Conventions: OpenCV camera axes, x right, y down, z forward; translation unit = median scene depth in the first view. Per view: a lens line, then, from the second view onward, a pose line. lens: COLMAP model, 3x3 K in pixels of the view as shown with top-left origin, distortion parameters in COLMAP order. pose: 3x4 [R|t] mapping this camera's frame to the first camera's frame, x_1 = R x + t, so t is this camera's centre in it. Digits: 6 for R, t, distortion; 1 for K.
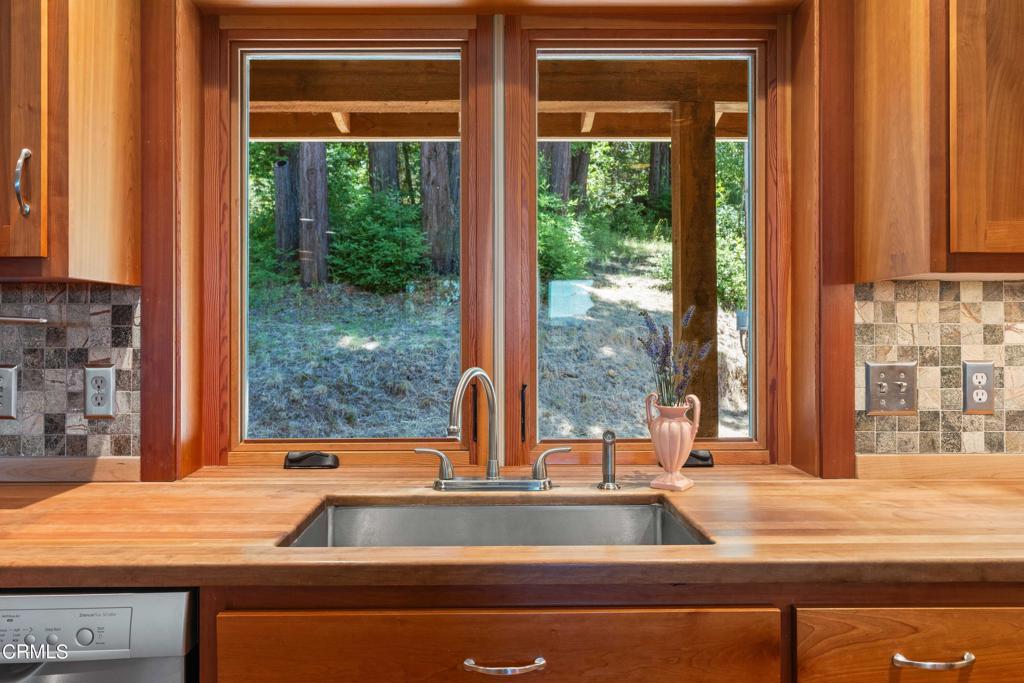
lens RADIAL K [[769.9, 0, 497.6], [0, 769.9, 325.5], [0, 0, 1]] dist [0.006442, -0.007692]
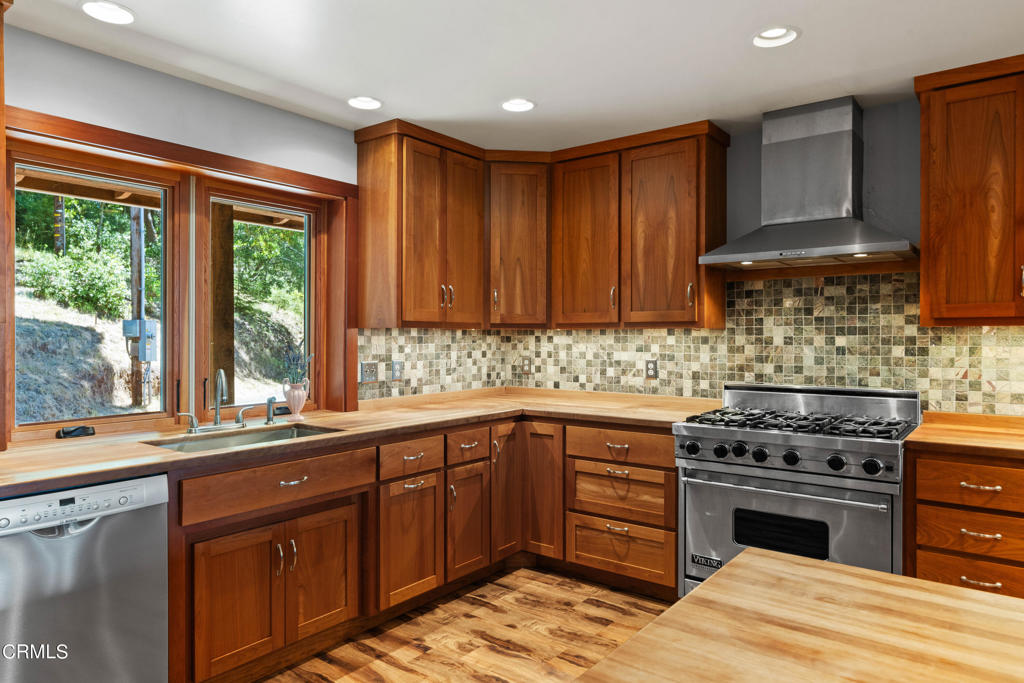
lens RADIAL K [[661.1, 0, 510.8], [0, 661.1, 340.6], [0, 0, 1]] dist [0.006595, 0.000491]
pose [[0.618213, -0.003115, 0.786005, -0.830815], [-0.010705, 0.999866, 0.012382, -0.046344], [-0.785938, -0.016068, 0.618097, -0.611448]]
